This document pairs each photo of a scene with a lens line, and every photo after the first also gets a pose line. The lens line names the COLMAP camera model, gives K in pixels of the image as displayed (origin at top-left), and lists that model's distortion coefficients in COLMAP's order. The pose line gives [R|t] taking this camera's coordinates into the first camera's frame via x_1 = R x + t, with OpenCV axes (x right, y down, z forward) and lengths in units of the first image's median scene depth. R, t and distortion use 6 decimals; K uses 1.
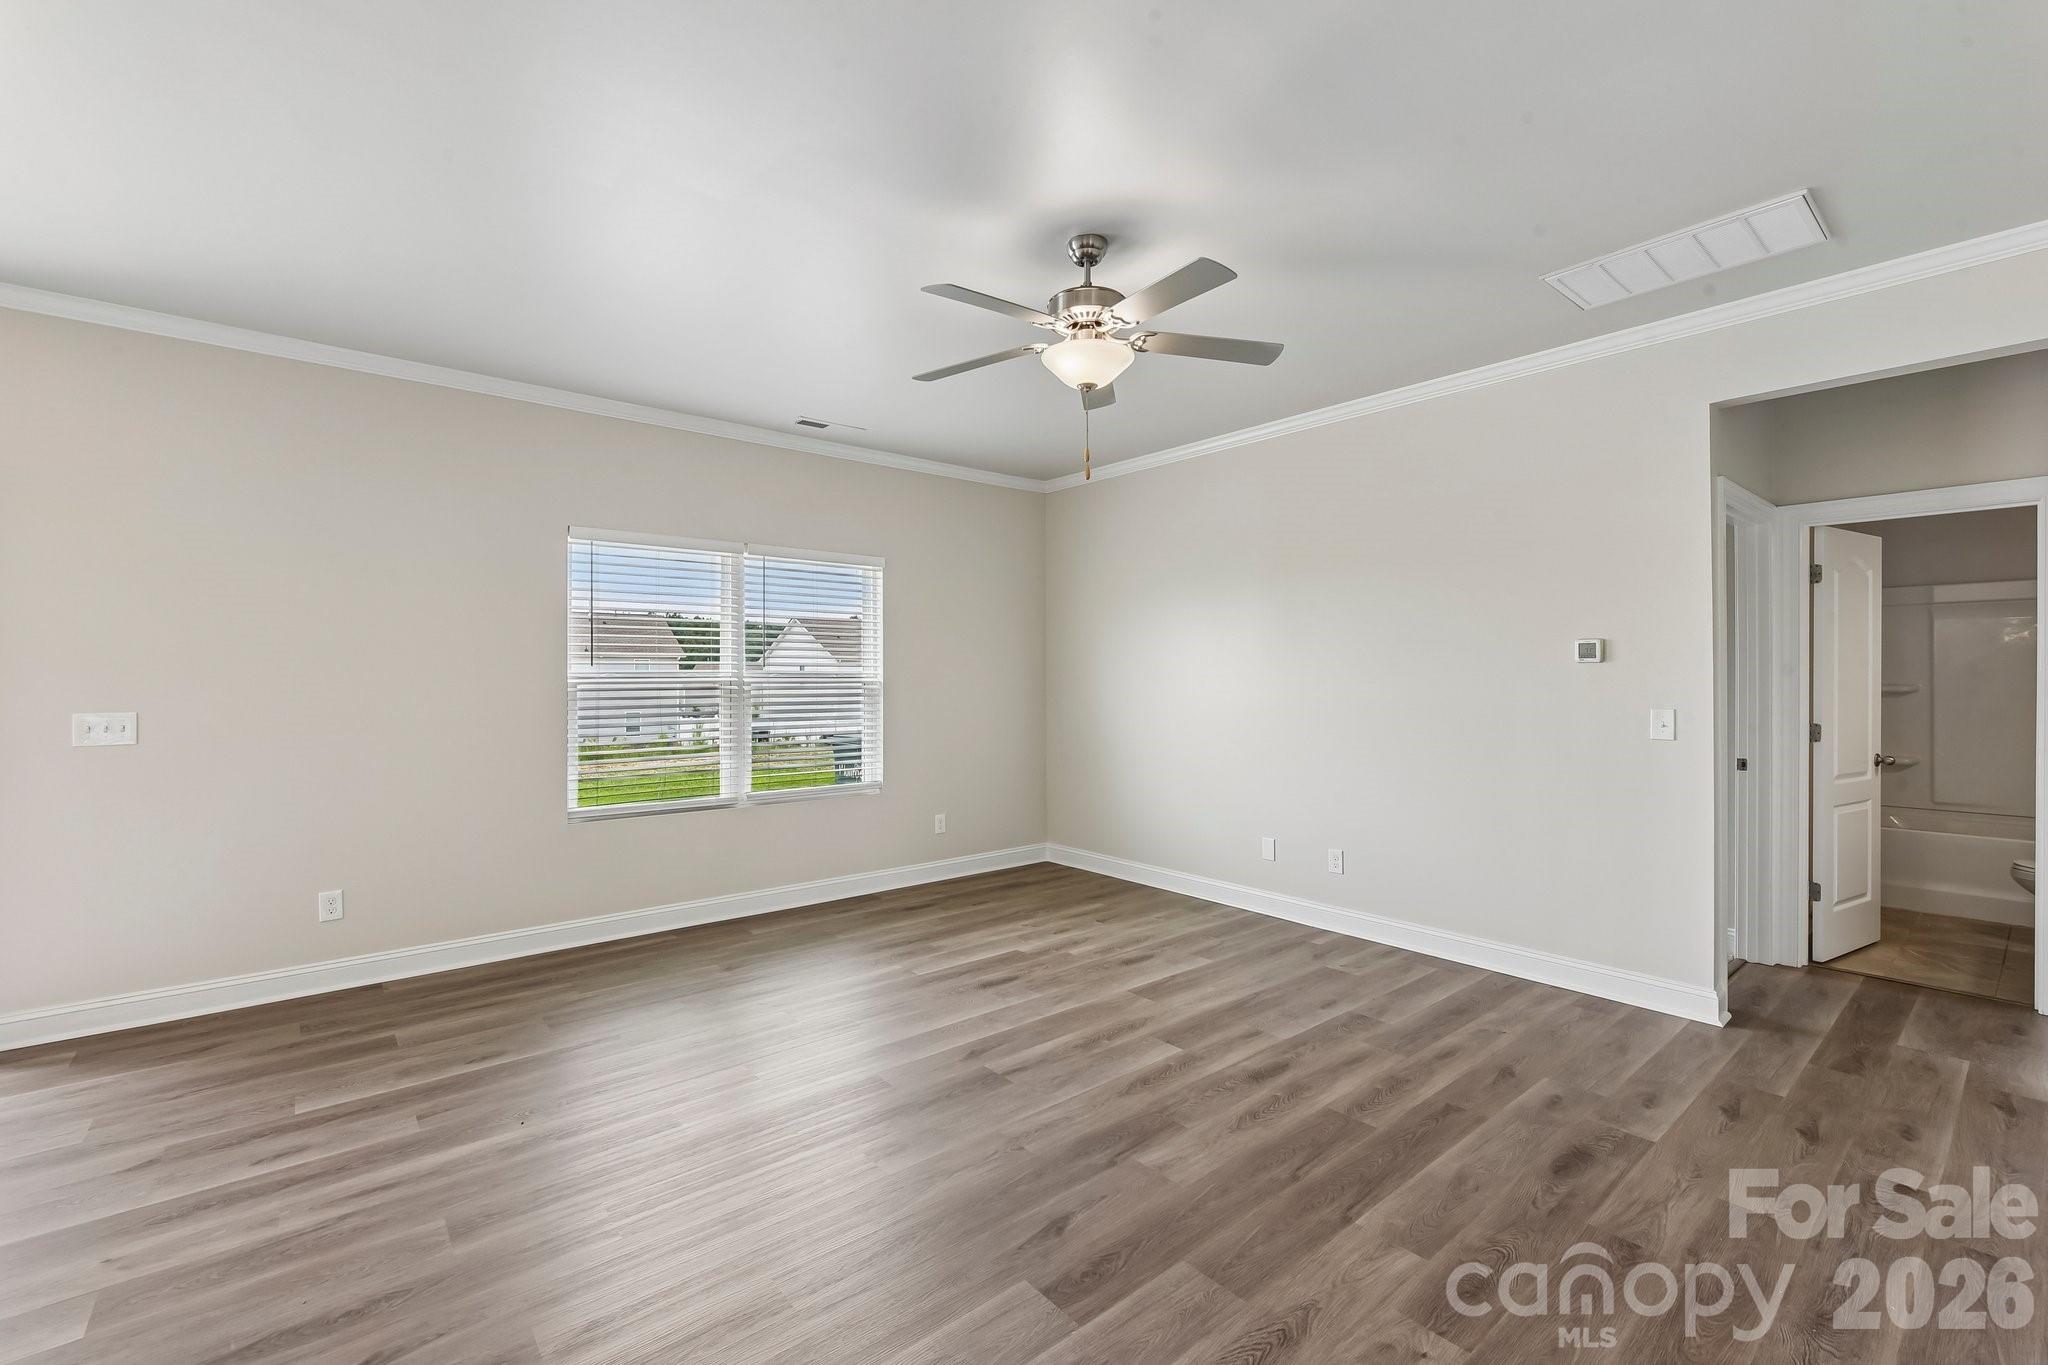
lens RADIAL K [[864.0, 0, 1014.4], [0, 864.0, 674.9], [0, 0, 1]] dist [0.000516, -0.000367]
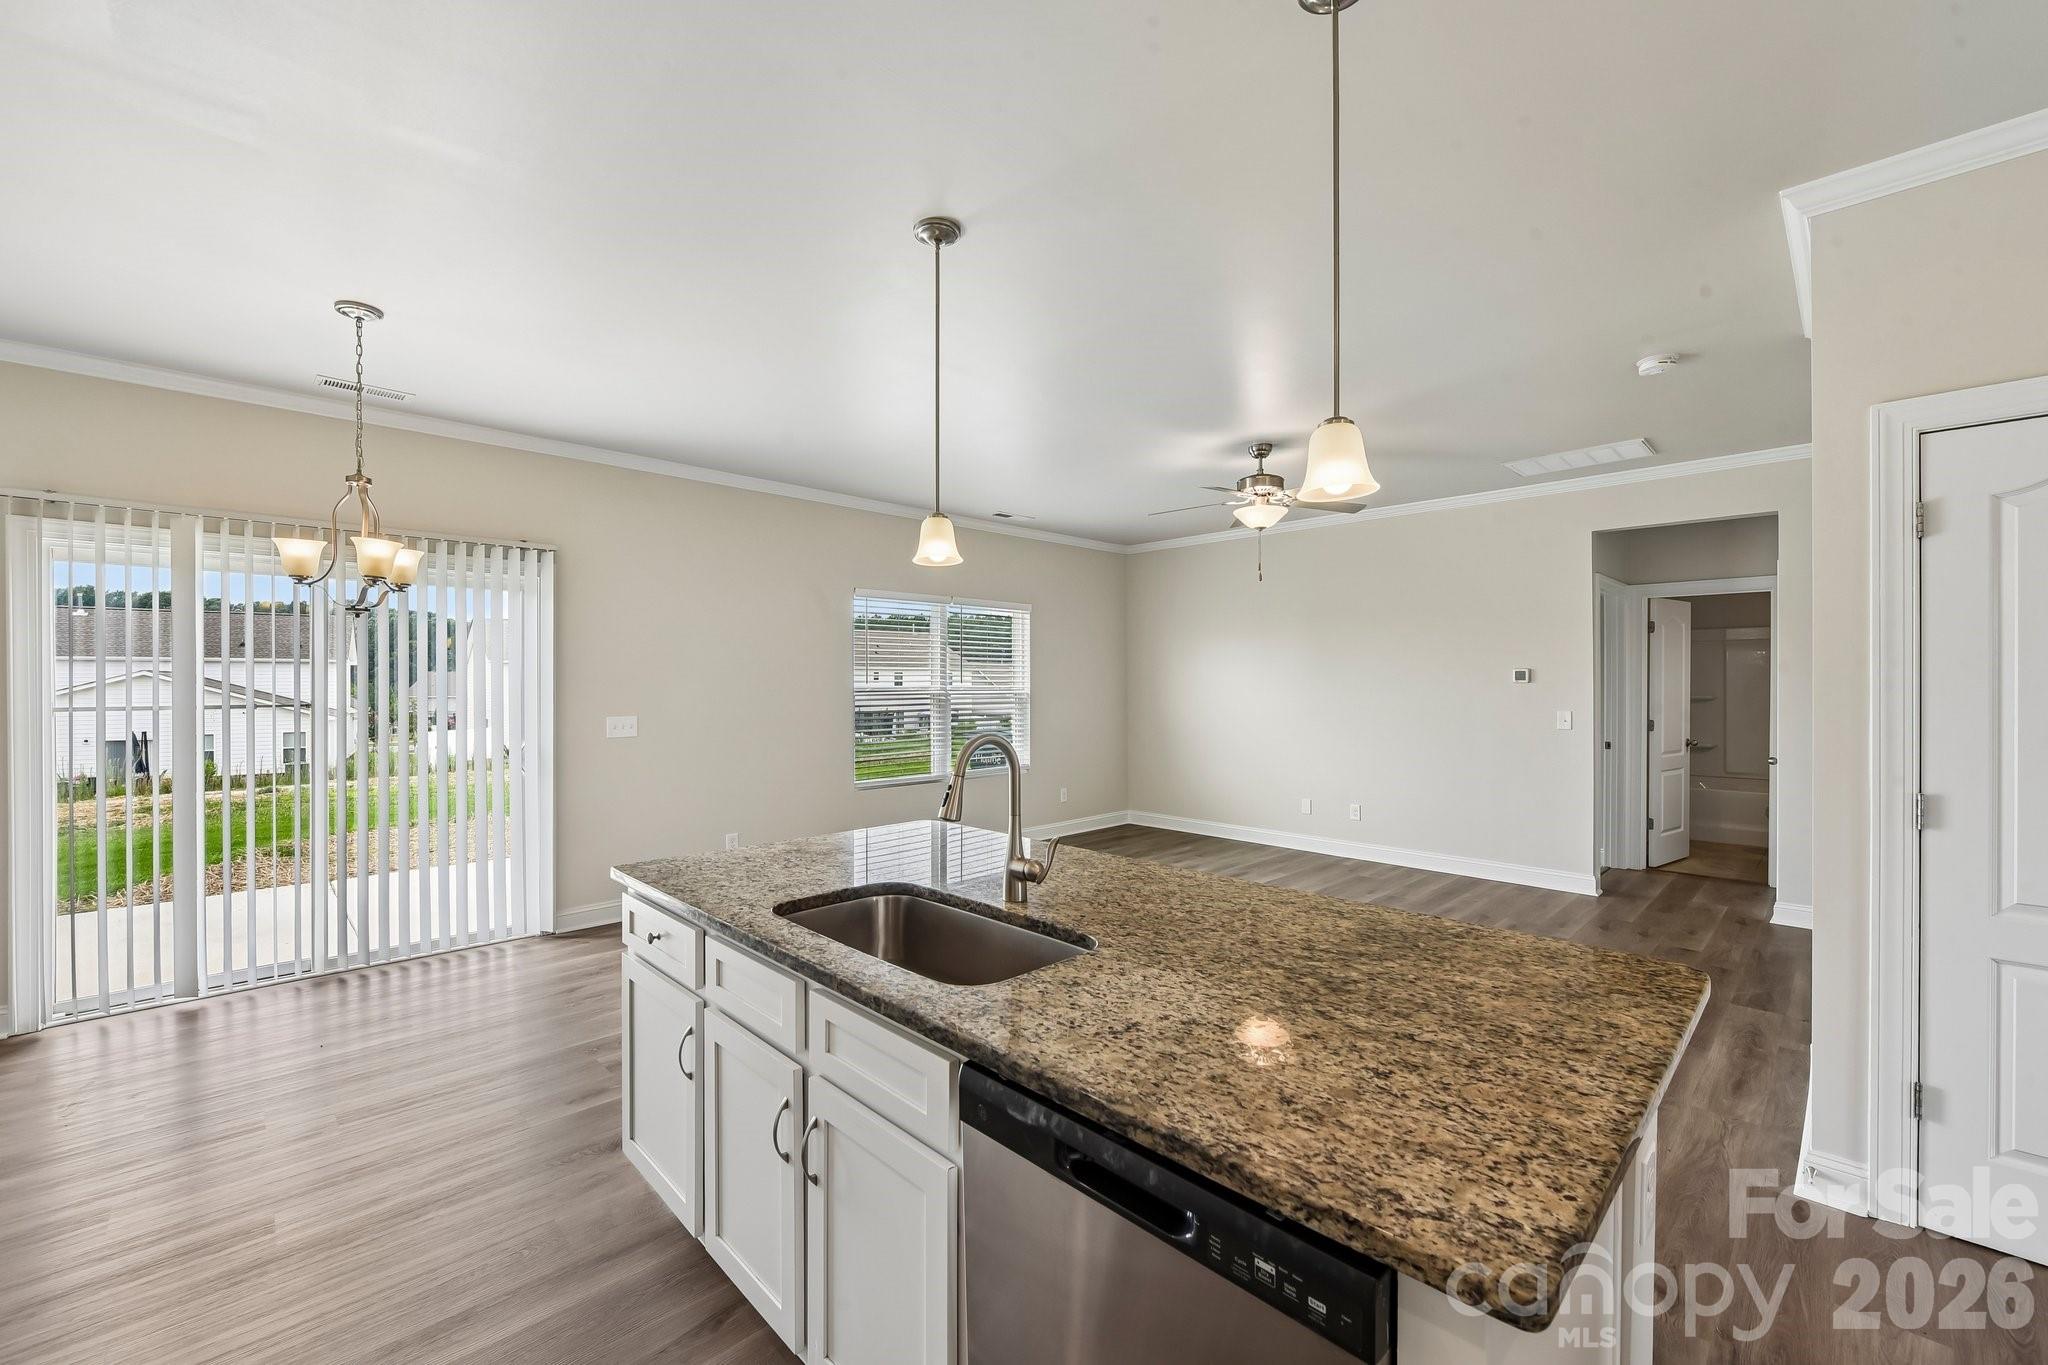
lens RADIAL K [[808.0, 0, 1024.0], [0, 808.0, 682.5], [0, 0, 1]] dist [-0.000047, -0.000039]
pose [[0.996864, -0.000353, 0.079134, -0.401897], [0.000194, 0.999998, 0.002015, -0.018352], [-0.079135, -0.001994, 0.996862, -0.460349]]
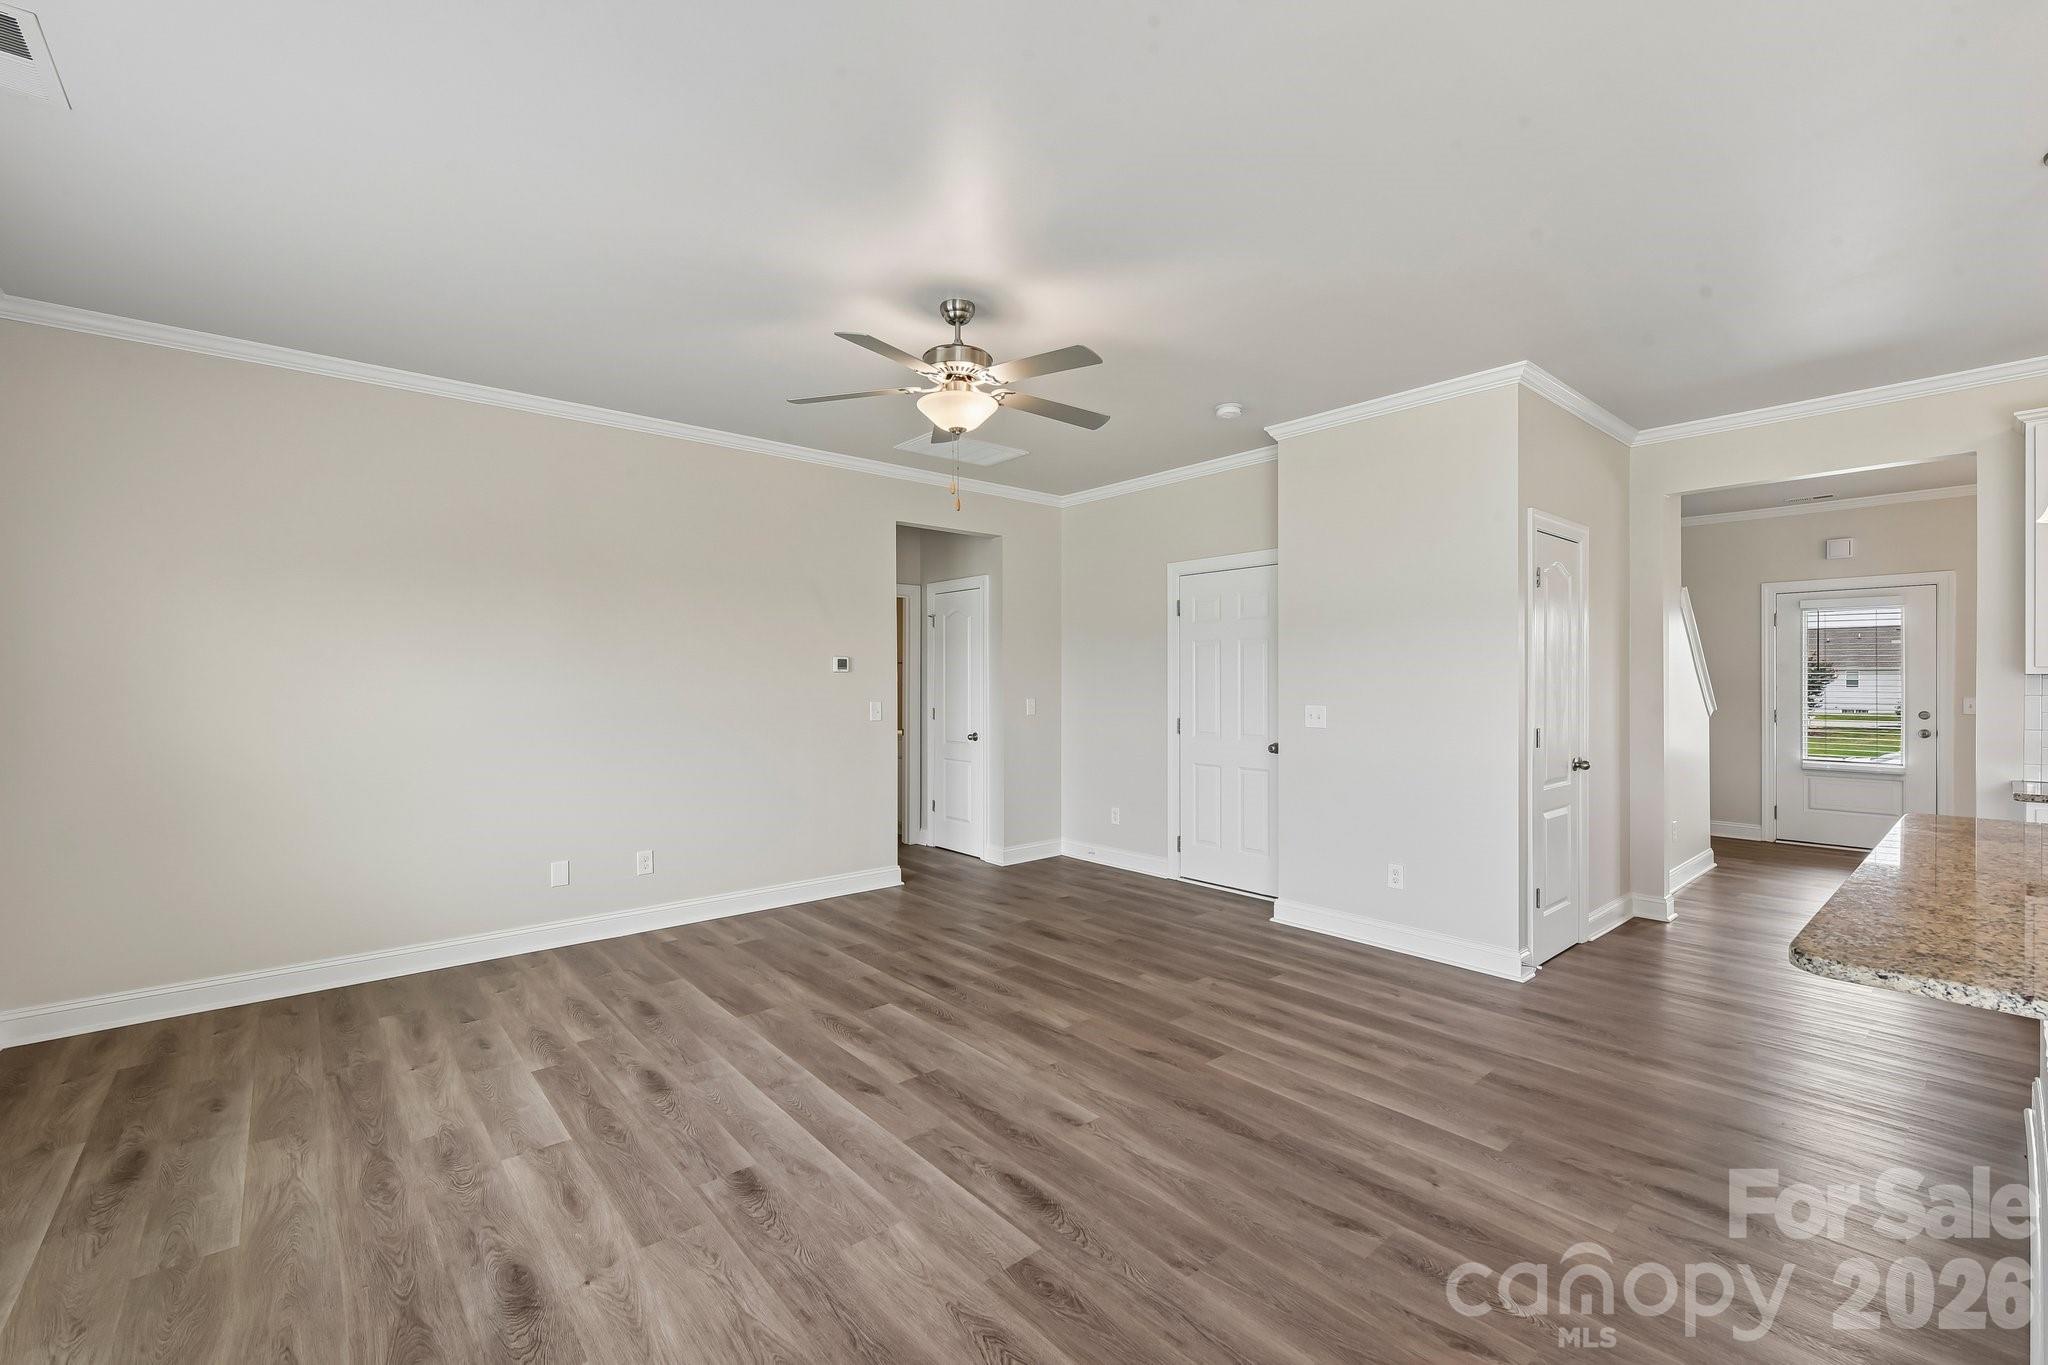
lens RADIAL K [[864.0, 0, 1014.4], [0, 864.0, 674.9], [0, 0, 1]] dist [0.000516, -0.000367]
pose [[-0.010619, 0.006633, 0.999922, -0.827453], [0.000465, 0.999978, -0.006628, -0.000150], [-0.999944, 0.000395, -0.010622, 0.719900]]
